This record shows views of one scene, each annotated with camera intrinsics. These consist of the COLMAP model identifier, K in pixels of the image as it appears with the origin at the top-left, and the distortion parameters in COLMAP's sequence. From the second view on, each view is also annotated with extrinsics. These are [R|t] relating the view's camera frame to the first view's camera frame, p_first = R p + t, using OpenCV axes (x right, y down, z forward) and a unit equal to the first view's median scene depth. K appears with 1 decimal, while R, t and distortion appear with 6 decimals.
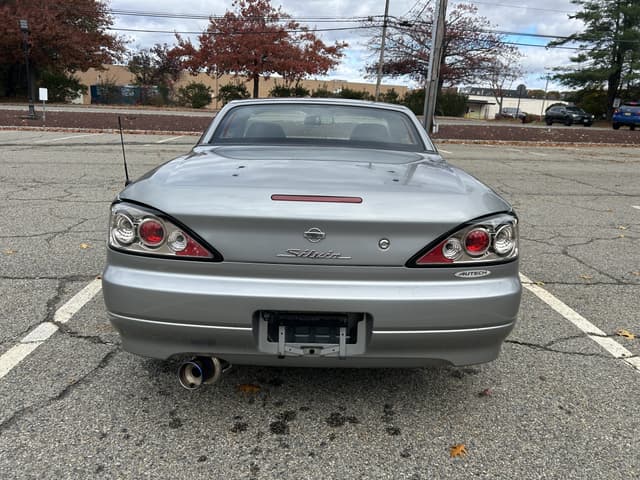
lens RADIAL K [[481.7, 0, 323.1], [0, 481.7, 241.7], [0, 0, 1]] dist [0.050097, -0.055783]
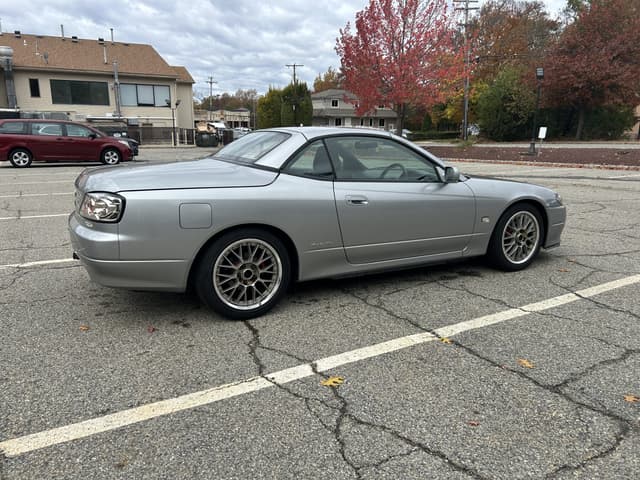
lens RADIAL K [[481.7, 0, 314.0], [0, 481.7, 239.8], [0, 0, 1]] dist [0.050097, -0.055783]
pose [[0.452409, 0.152329, -0.878705, 0.112304], [-0.222069, 0.973510, 0.054430, -0.007740], [0.863720, 0.170509, 0.474252, 0.045054]]
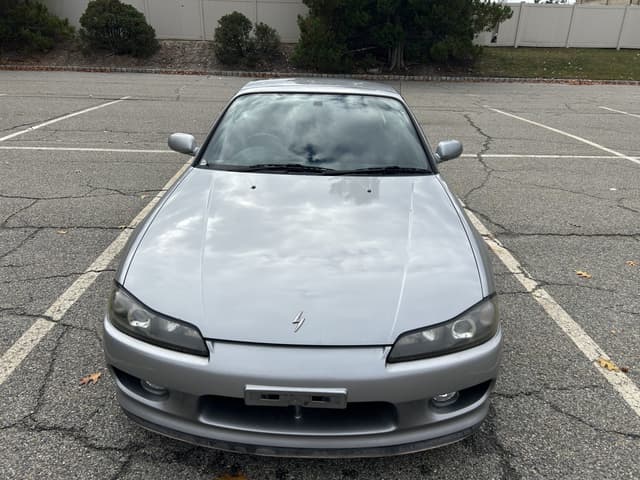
lens RADIAL K [[481.7, 0, 317.6], [0, 481.7, 232.9], [0, 0, 1]] dist [0.050097, -0.055783]
pose [[-0.997447, -0.069037, 0.018269, -0.004732], [-0.043844, 0.793932, 0.606424, -0.068972], [-0.056370, 0.604075, -0.794932, 0.209688]]
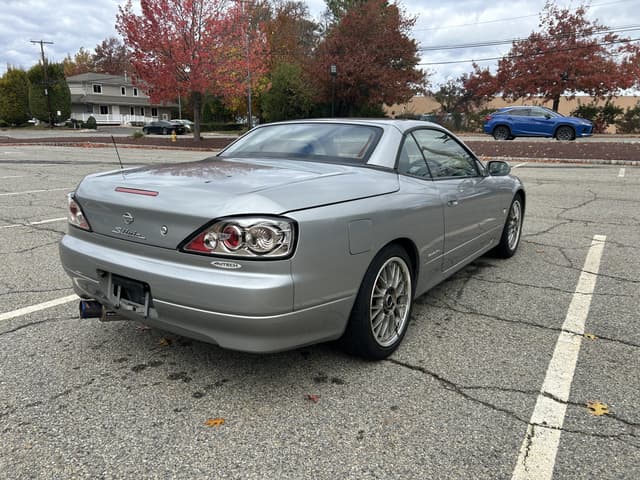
lens RADIAL K [[481.7, 0, 324.2], [0, 481.7, 244.0], [0, 0, 1]] dist [0.050097, -0.055783]
pose [[0.816199, 0.104459, -0.568249, 0.058028], [-0.130790, 0.991394, -0.005615, -0.000311], [0.562772, 0.078904, 0.822837, 0.010015]]
